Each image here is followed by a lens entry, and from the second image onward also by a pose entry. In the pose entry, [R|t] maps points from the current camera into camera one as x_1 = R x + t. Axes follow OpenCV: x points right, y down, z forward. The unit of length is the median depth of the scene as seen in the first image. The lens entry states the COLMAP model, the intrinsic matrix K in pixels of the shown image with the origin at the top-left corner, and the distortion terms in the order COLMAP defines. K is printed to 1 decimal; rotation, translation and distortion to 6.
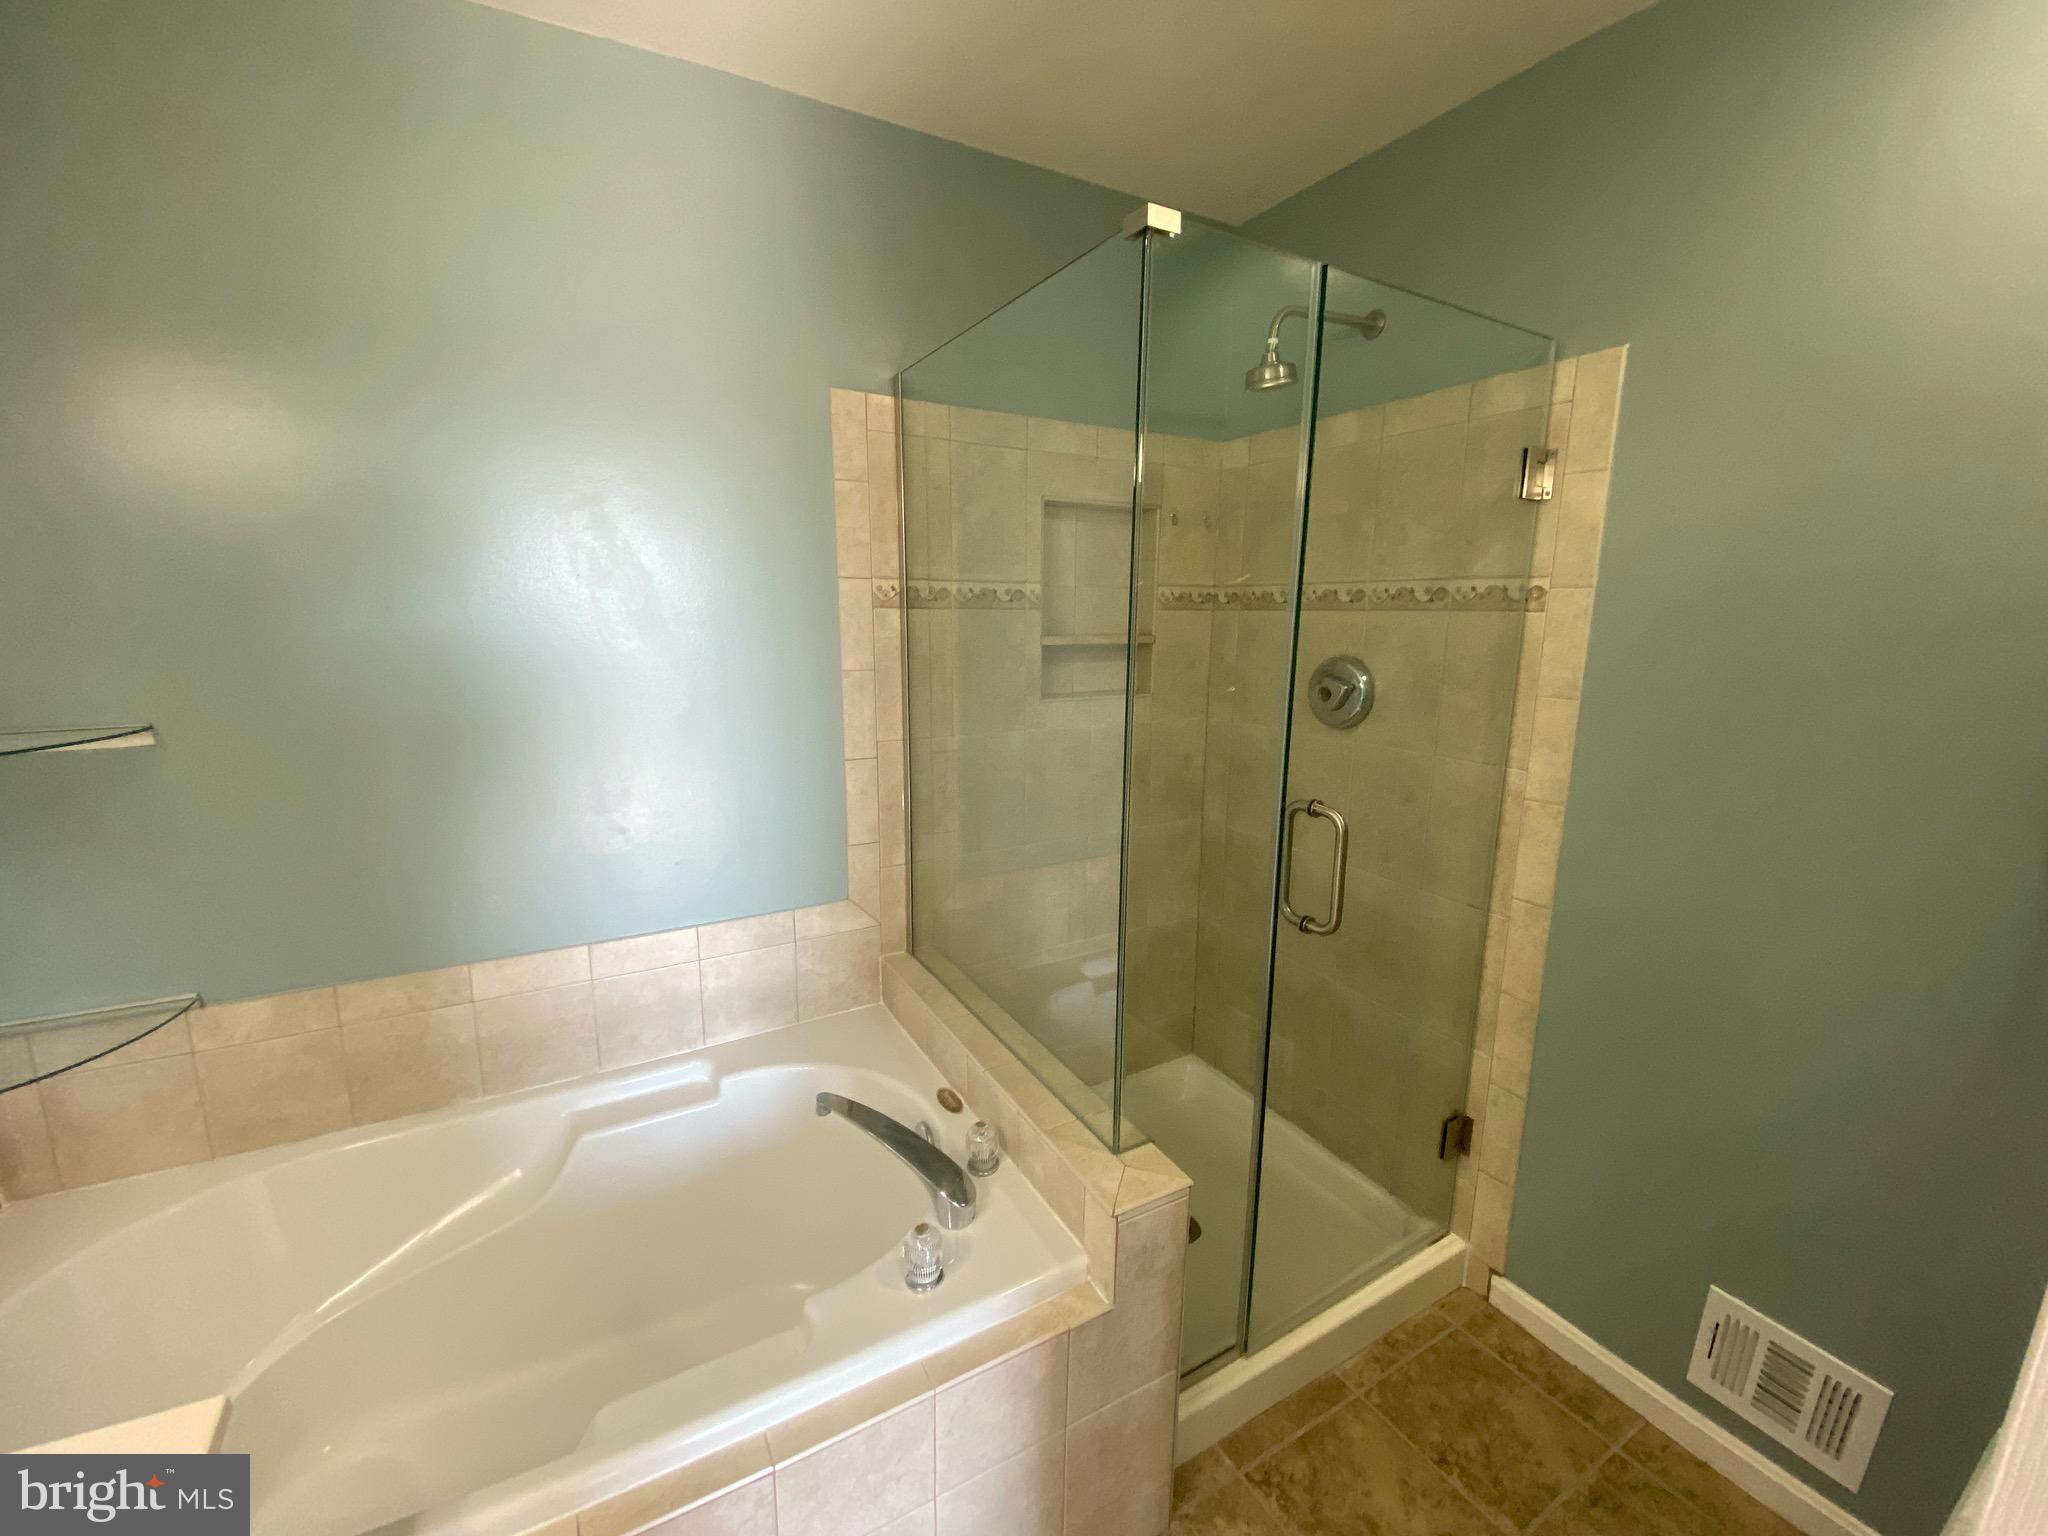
lens RADIAL K [[826.6, 0, 1046.6], [0, 826.6, 765.7], [0, 0, 1]] dist [0.005804, -0.000741]
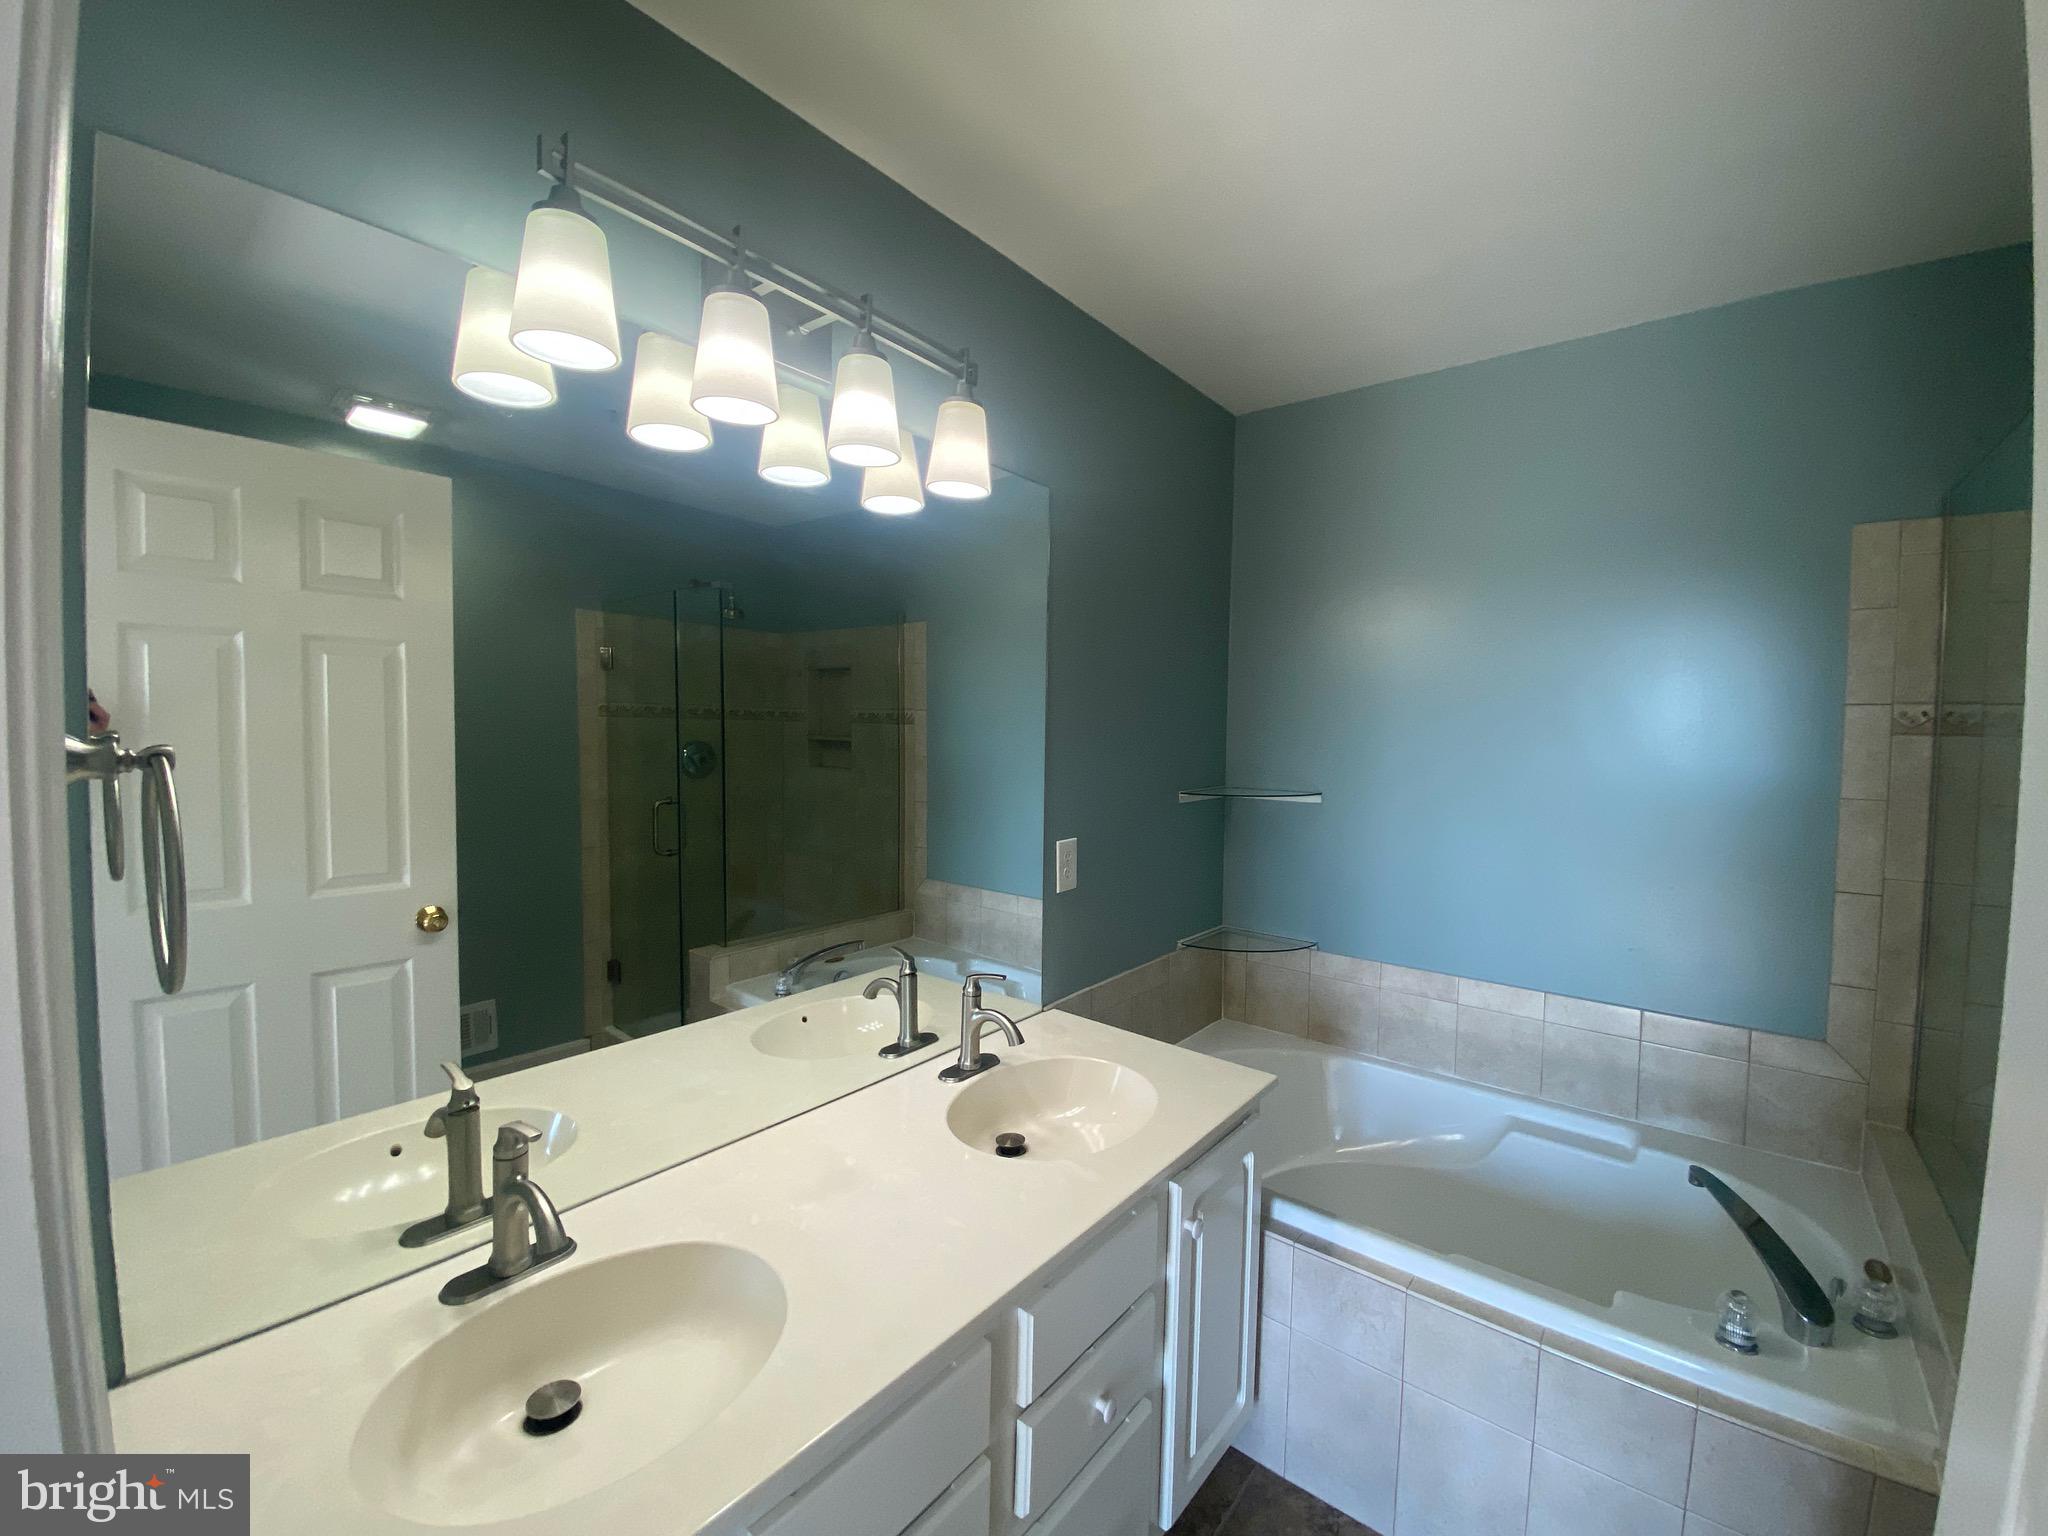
lens RADIAL K [[826.6, 0, 1037.3], [0, 826.6, 771.0], [0, 0, 1]] dist [0.005804, -0.000741]
pose [[0.358855, 0.047571, -0.932180, 0.329200], [-0.188525, 0.981811, -0.022472, 0.055587], [0.914156, 0.183804, 0.361296, -0.231704]]
